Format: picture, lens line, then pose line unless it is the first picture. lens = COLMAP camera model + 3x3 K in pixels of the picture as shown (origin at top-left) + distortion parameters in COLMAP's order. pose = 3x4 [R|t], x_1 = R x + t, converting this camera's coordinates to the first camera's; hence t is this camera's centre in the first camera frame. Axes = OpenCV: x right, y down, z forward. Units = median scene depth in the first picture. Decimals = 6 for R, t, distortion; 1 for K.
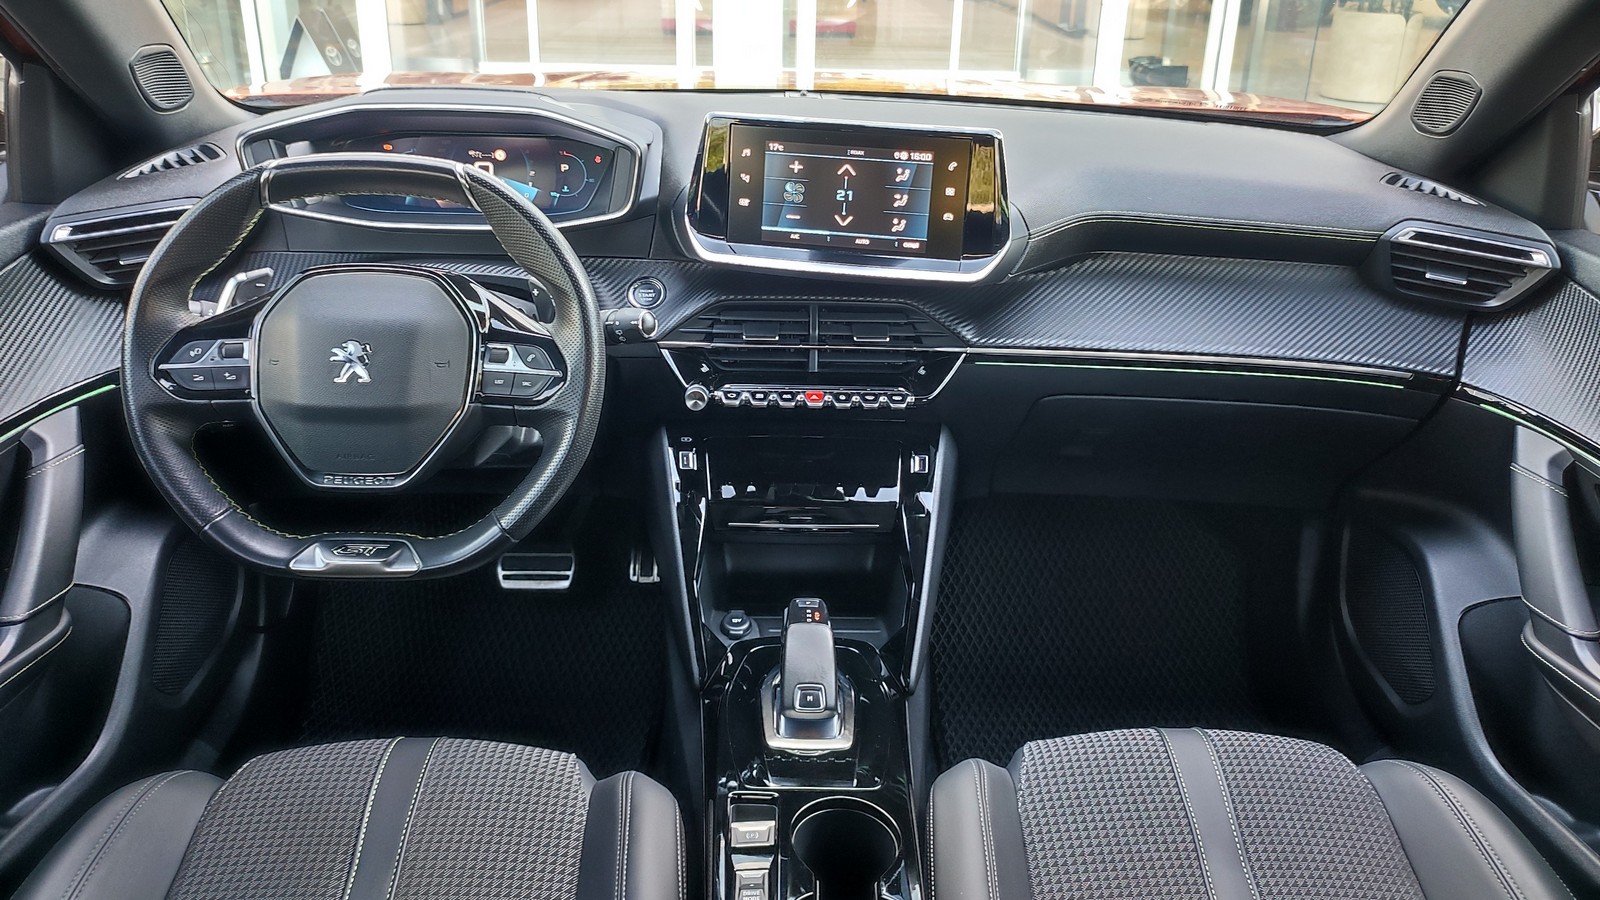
lens RADIAL K [[1086.0, 0, 799.7], [0, 1086.0, 483.4], [0, 0, 1]] dist [0.033499, -0.025573]
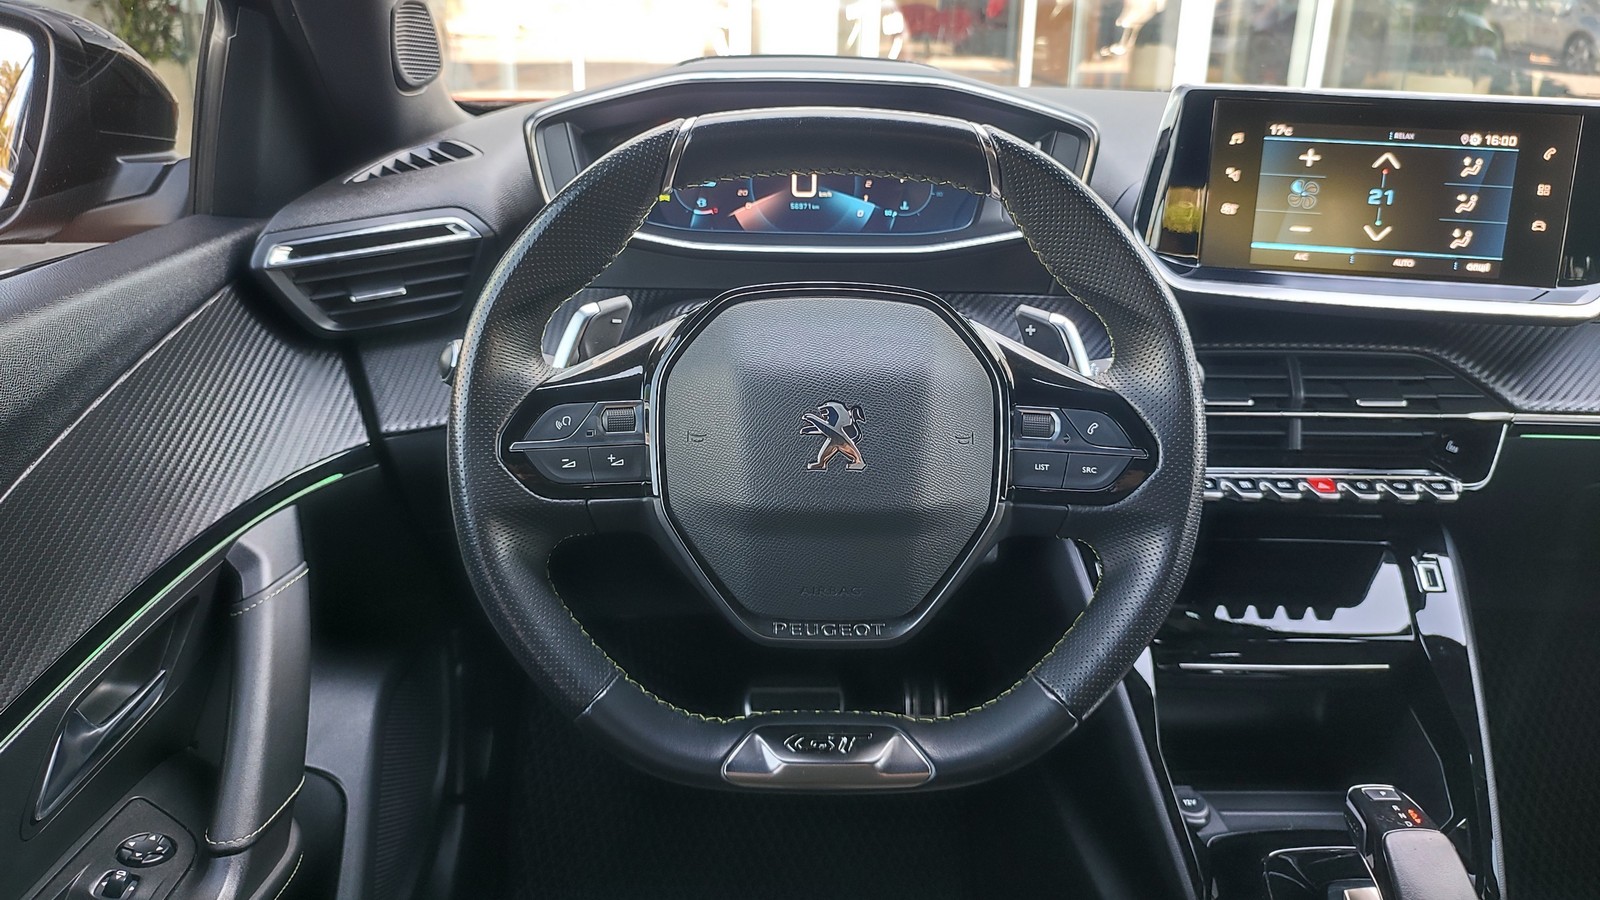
lens RADIAL K [[1115.3, 0, 799.7], [0, 1115.3, 517.4], [0, 0, 1]] dist [0.004041, -0.001764]
pose [[0.999971, -0.005350, 0.005401, -0.340131], [0.005577, 0.999056, -0.043073, -0.030656], [-0.005166, 0.043102, 0.999057, 0.296599]]
